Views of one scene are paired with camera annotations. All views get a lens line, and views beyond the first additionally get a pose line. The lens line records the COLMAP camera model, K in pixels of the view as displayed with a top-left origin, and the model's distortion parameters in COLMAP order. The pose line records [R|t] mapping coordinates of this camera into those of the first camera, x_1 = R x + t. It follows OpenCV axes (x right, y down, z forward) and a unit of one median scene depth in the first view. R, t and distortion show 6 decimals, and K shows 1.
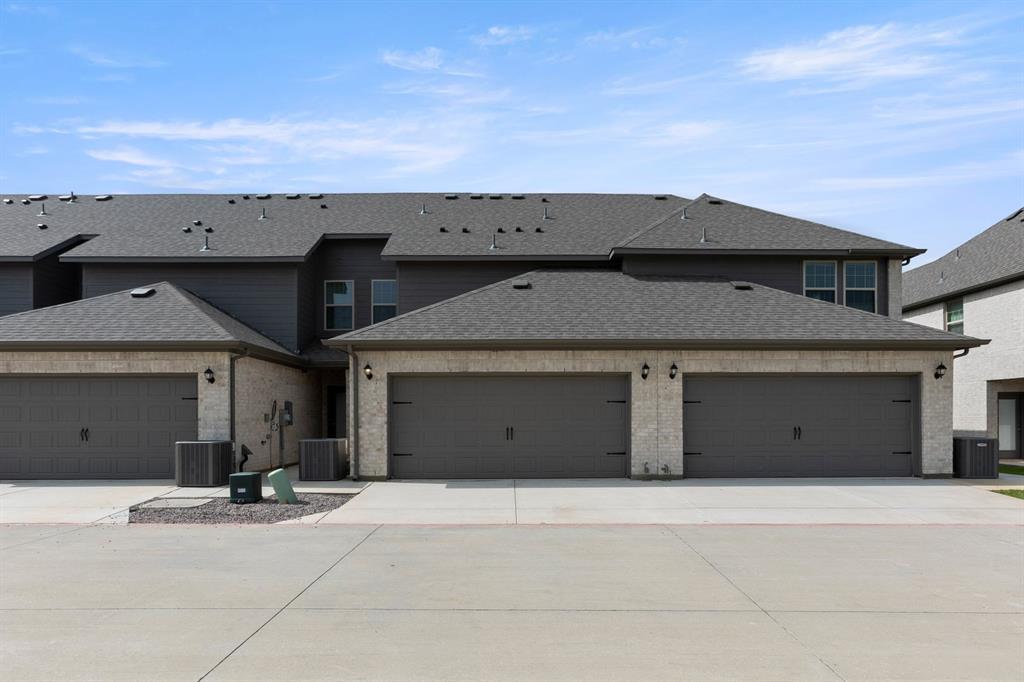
lens RADIAL K [[546.7, 0, 502.4], [0, 546.7, 339.8], [0, 0, 1]] dist [-0.011456, 0.002907]
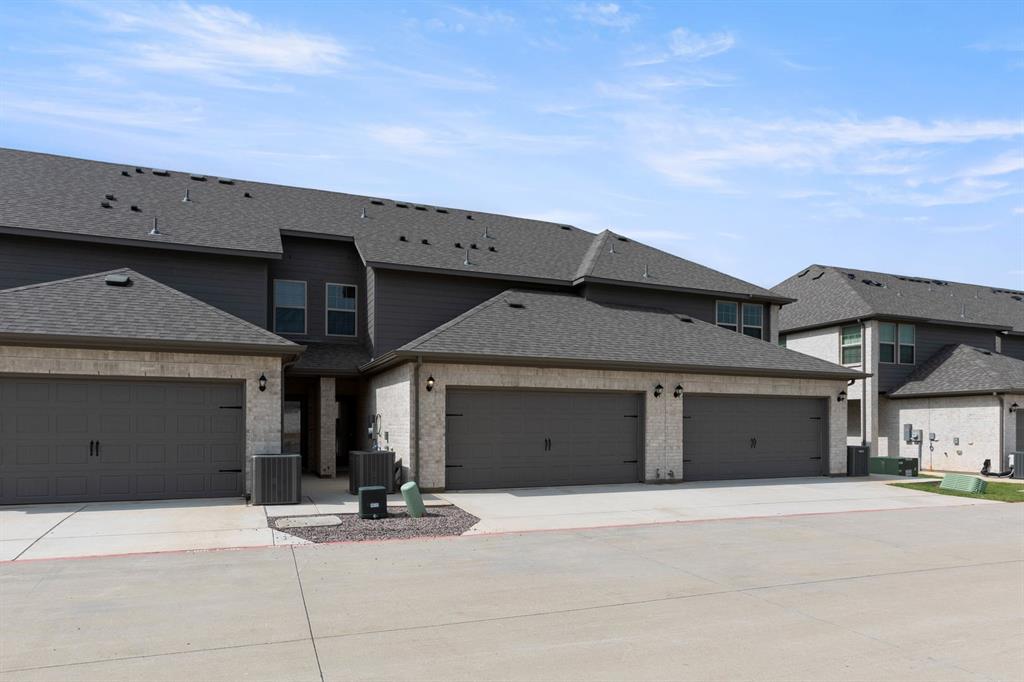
lens RADIAL K [[546.7, 0, 513.6], [0, 546.7, 342.9], [0, 0, 1]] dist [-0.011456, 0.002907]
pose [[0.944673, 0.055178, 0.323339, -0.416134], [-0.050641, 0.998465, -0.022436, -0.001551], [-0.324081, 0.004821, 0.946017, 0.000601]]
